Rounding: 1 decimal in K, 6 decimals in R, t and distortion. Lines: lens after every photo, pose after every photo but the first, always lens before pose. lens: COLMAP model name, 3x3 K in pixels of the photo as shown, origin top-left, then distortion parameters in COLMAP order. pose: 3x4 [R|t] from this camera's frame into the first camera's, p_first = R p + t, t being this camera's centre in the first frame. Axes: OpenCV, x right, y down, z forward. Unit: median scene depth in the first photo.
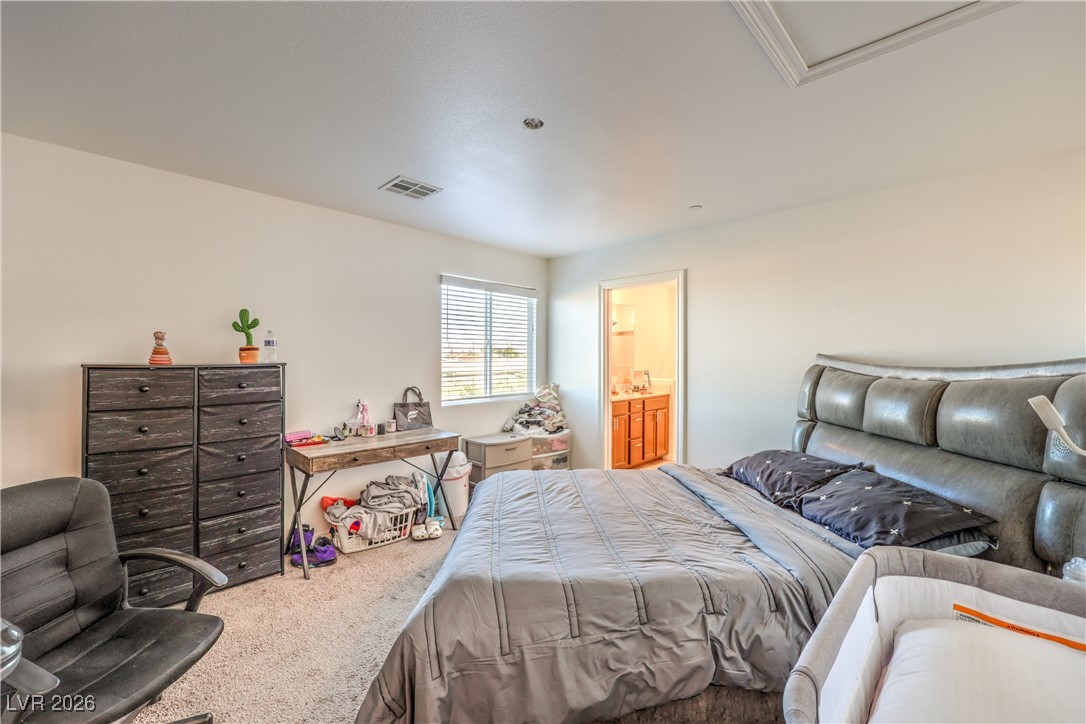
lens RADIAL K [[441.6, 0, 542.5], [0, 441.6, 361.7], [0, 0, 1]] dist [-0.001371, -0.000042]
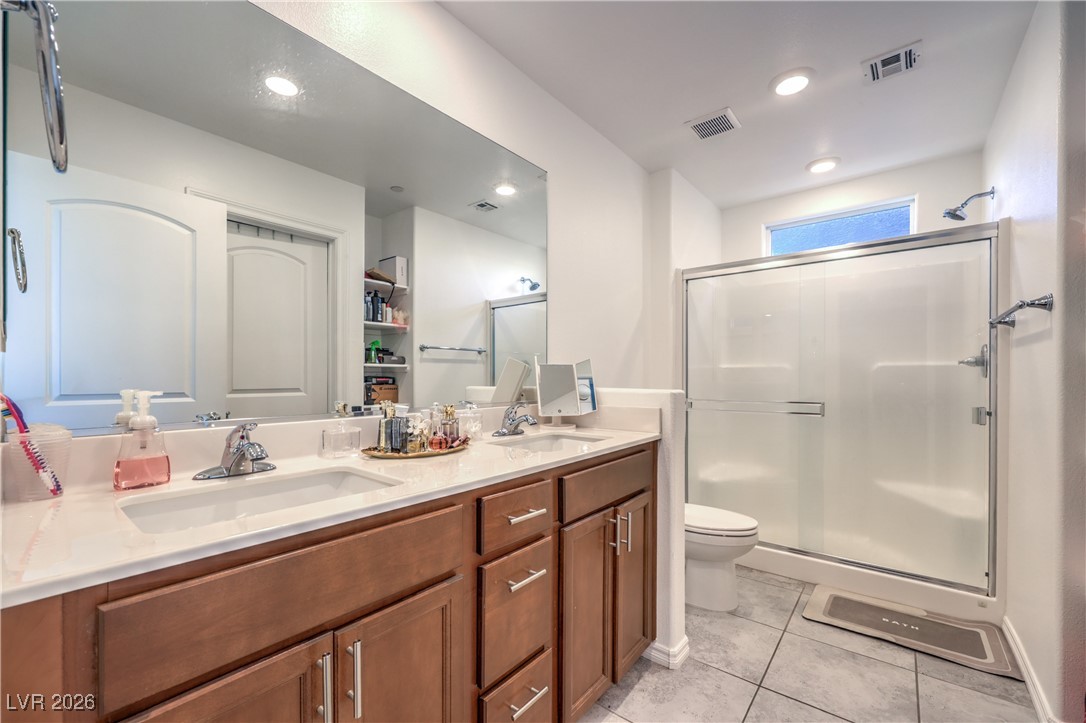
lens RADIAL K [[441.6, 0, 543.5], [0, 441.6, 365.9], [0, 0, 1]] dist [-0.001371, -0.000042]
pose [[0.997679, -0.006016, 0.067833, 0.194171], [0.006113, 0.999981, -0.001232, 0.022428], [-0.067824, 0.001644, 0.997696, 0.721384]]
